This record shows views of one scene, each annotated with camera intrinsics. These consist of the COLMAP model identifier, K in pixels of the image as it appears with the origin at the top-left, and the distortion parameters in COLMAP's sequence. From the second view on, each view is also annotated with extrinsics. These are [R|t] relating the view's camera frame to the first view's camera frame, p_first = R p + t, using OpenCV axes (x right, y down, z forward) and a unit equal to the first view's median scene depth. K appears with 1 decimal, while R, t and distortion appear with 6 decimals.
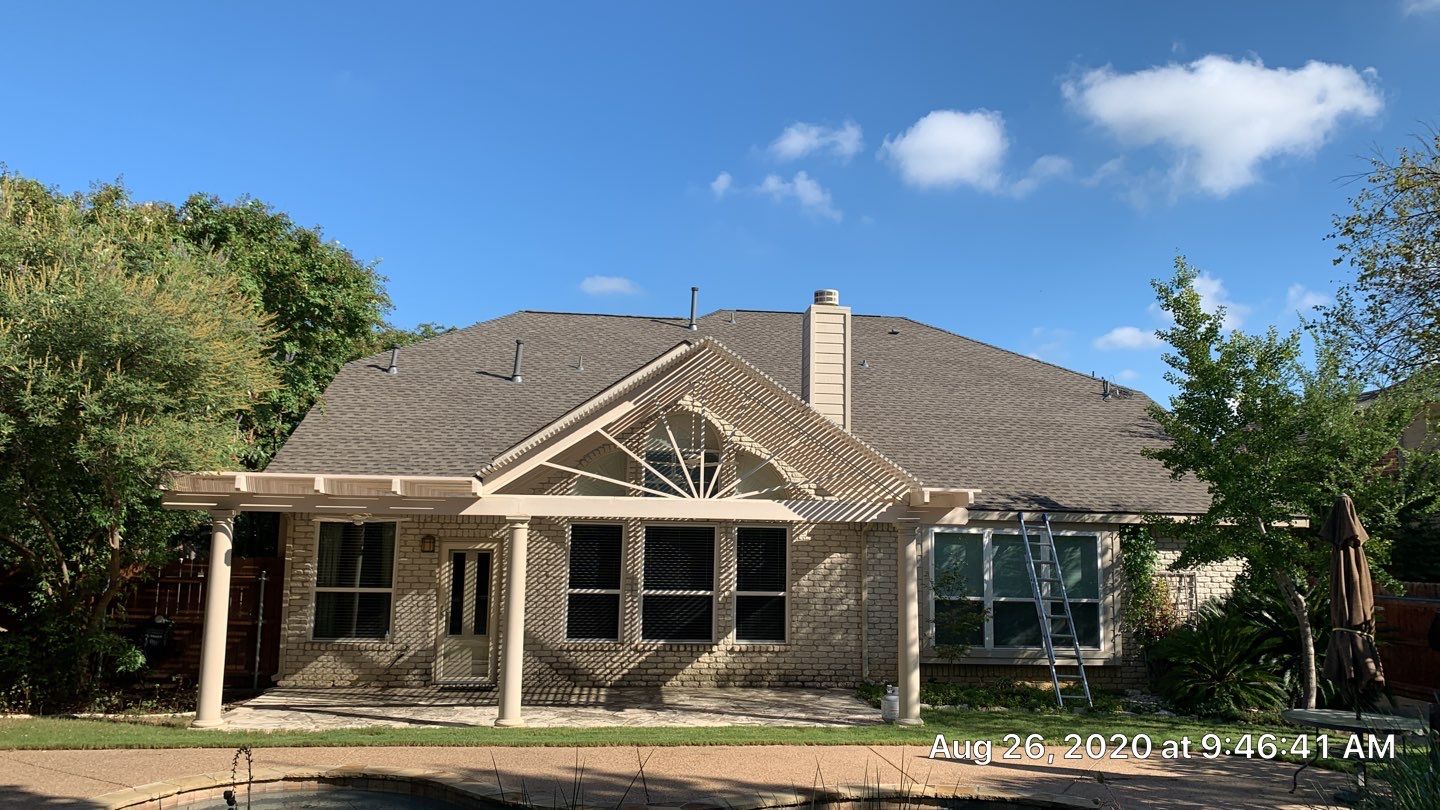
lens RADIAL K [[1094.6, 0, 723.1], [0, 1094.6, 408.6], [0, 0, 1]] dist [0.097653, -0.165882]
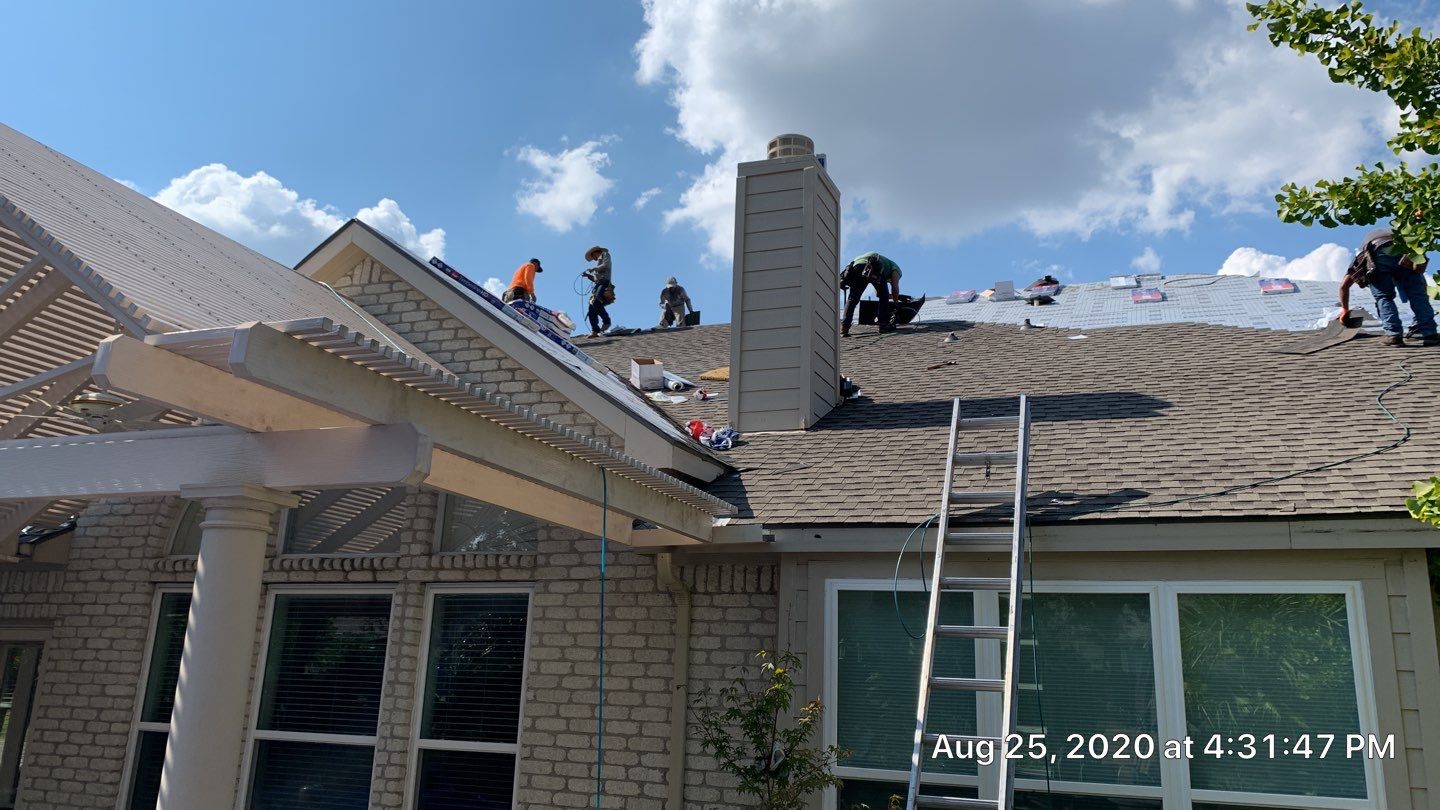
lens RADIAL K [[1111.5, 0, 717.9], [0, 1111.5, 396.1], [0, 0, 1]] dist [0.110959, -0.169243]
pose [[0.877275, -0.107955, -0.467691, 0.355441], [0.033541, 0.985785, -0.164629, 0.112670], [0.478815, 0.128738, 0.868425, 0.665765]]
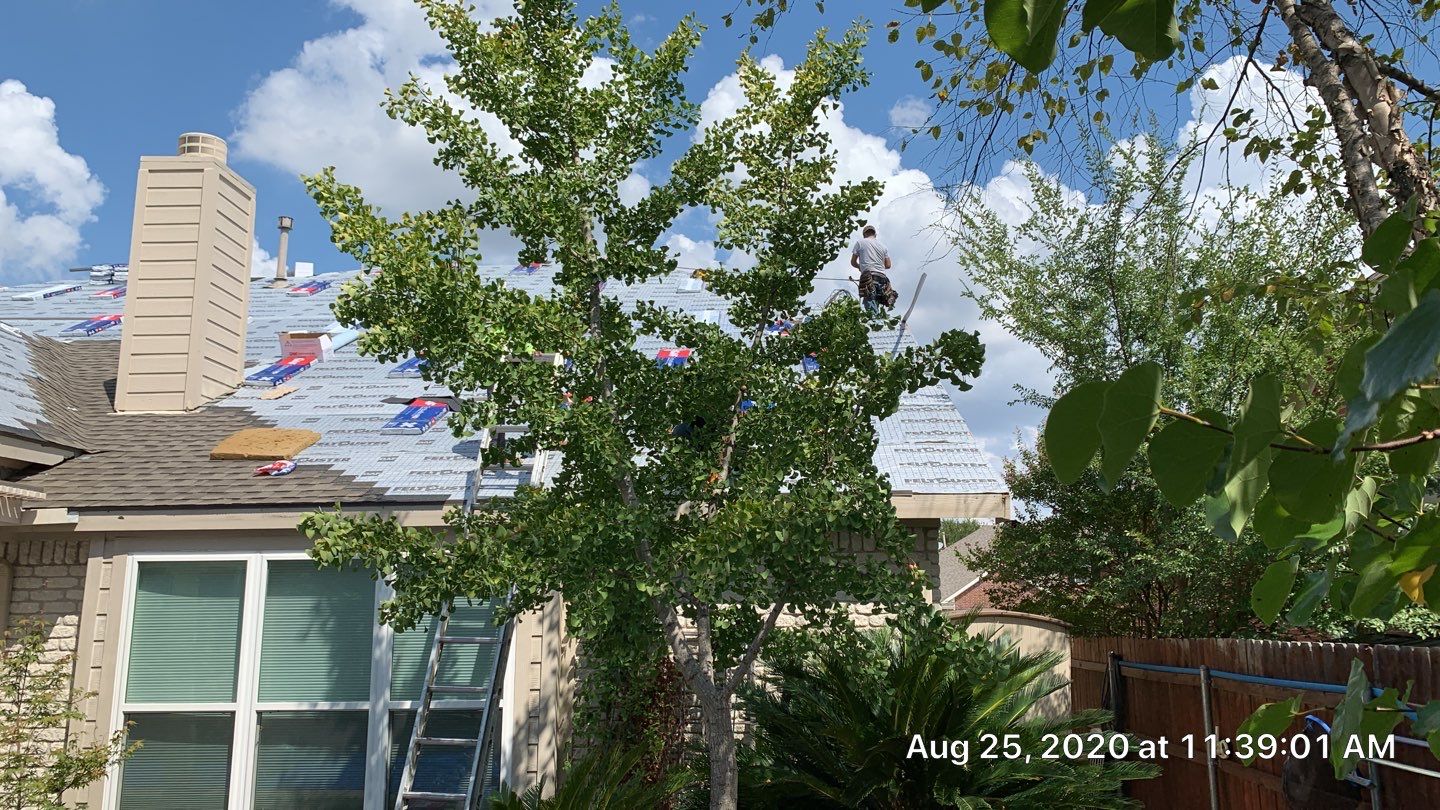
lens RADIAL K [[1114.9, 0, 727.5], [0, 1114.9, 398.7], [0, 0, 1]] dist [0.078475, -0.093889]
pose [[0.983539, -0.060582, -0.170235, 0.538108], [0.046638, 0.995310, -0.084754, 0.100090], [0.174572, 0.075419, 0.981752, 0.600833]]
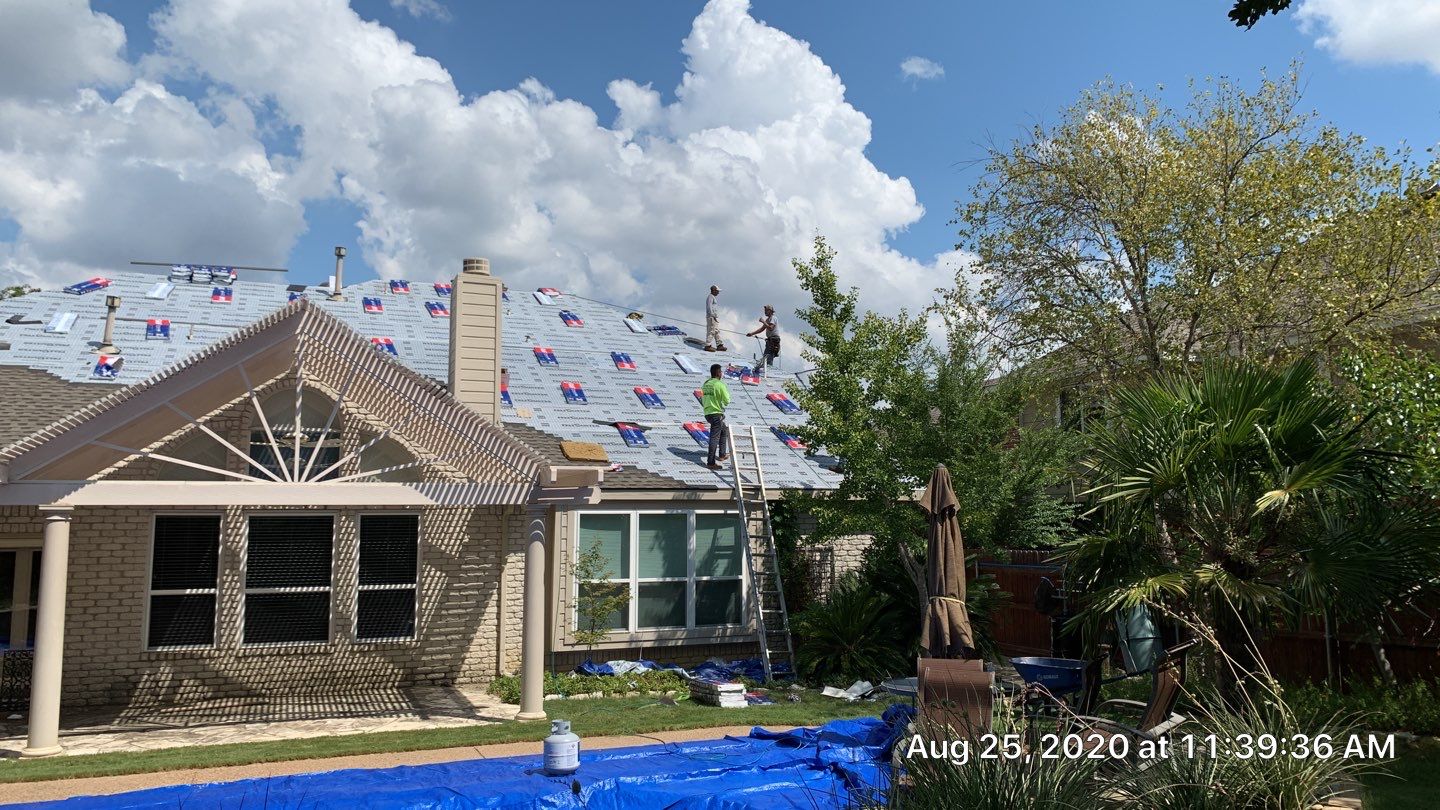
lens RADIAL K [[1094.6, 0, 723.1], [0, 1094.6, 408.6], [0, 0, 1]] dist [0.097653, -0.165882]
pose [[0.967247, 0.003687, 0.253810, 0.072215], [-0.006693, 0.999917, 0.010980, 0.009514], [-0.253749, -0.012320, 0.967192, 0.048109]]
